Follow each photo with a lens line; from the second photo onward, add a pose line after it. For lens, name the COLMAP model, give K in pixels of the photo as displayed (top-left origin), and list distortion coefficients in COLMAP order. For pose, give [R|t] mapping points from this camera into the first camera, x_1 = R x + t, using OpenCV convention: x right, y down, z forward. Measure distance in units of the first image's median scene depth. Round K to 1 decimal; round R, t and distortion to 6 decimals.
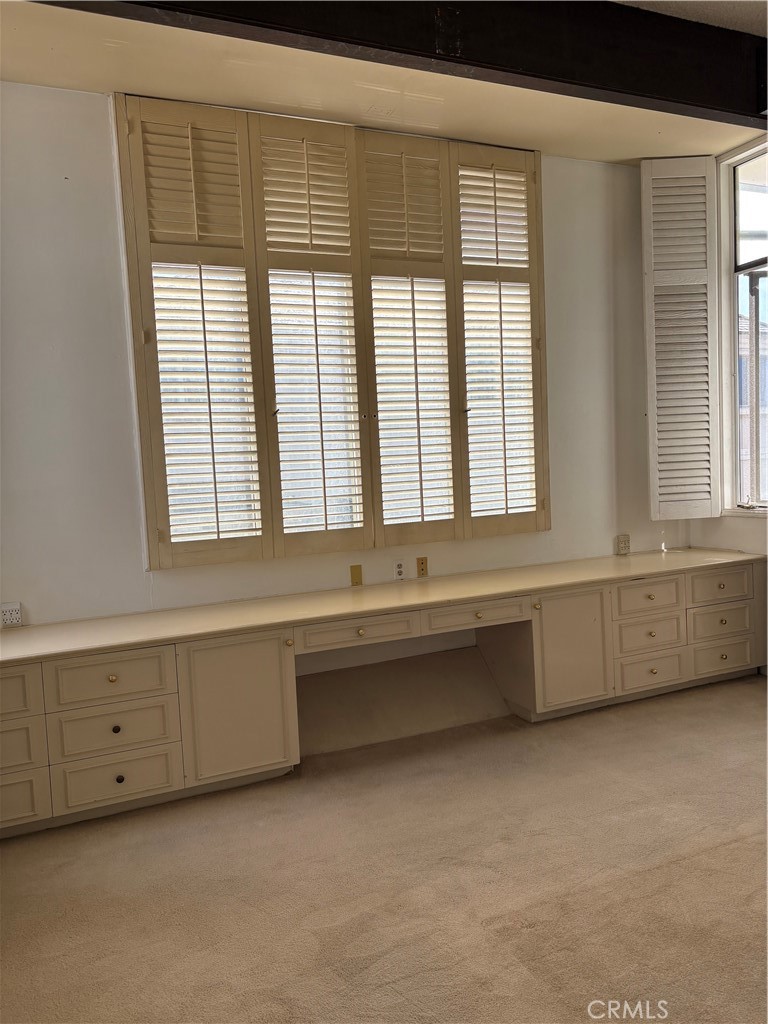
lens RADIAL K [[769.8, 0, 385.1], [0, 769.8, 510.5], [0, 0, 1]] dist [0.042560, -0.050981]
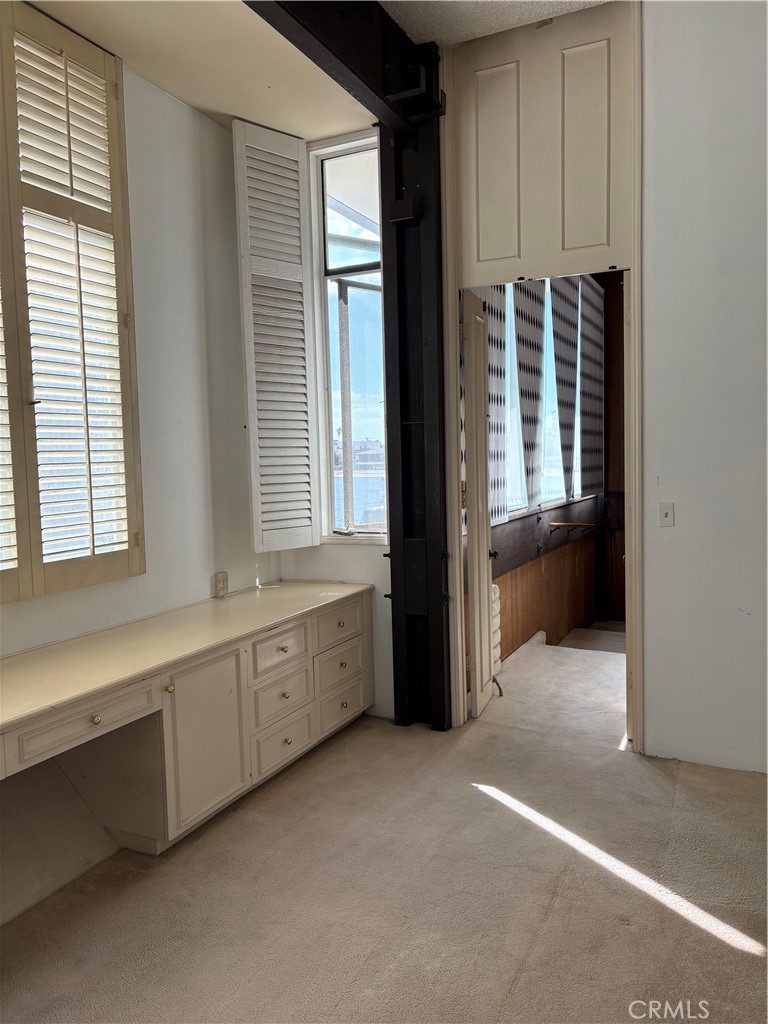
lens RADIAL K [[769.8, 0, 385.1], [0, 769.8, 510.5], [0, 0, 1]] dist [0.042560, -0.050981]
pose [[0.763746, -0.013493, 0.645376, -0.088554], [0.030930, 0.999398, -0.015709, -0.016623], [-0.644775, 0.031959, 0.763704, 0.285221]]
